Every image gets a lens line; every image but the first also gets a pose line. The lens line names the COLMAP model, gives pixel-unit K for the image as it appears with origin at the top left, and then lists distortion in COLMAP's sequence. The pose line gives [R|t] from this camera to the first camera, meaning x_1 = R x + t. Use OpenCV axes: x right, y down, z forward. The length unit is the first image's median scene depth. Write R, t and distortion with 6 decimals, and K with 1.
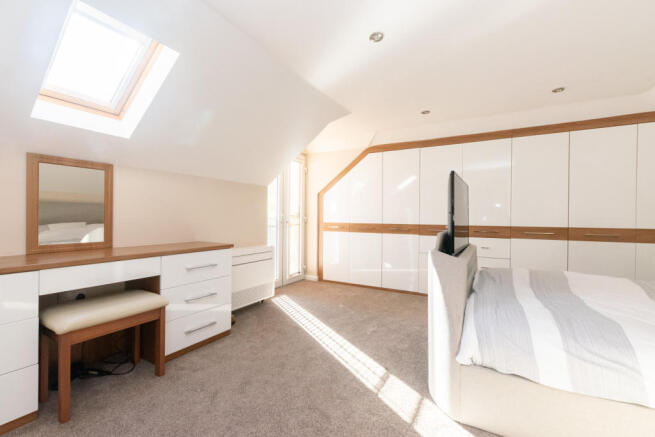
lens RADIAL K [[286.5, 0, 327.5], [0, 286.5, 218.5], [0, 0, 1]] dist [-0.000118, -0.000197]
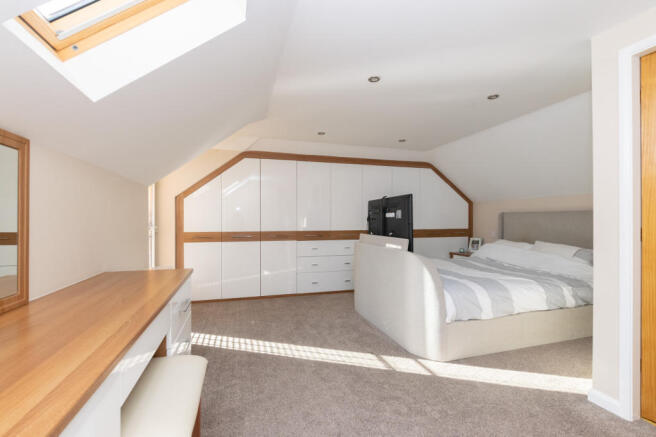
lens RADIAL K [[297.3, 0, 328.0], [0, 297.3, 218.5], [0, 0, 1]] dist [0.000247, 0.000023]
pose [[0.689129, -0.007077, 0.724604, -0.572930], [0.014591, 0.999885, -0.004111, -0.027893], [-0.724492, 0.013406, 0.689153, 0.184233]]
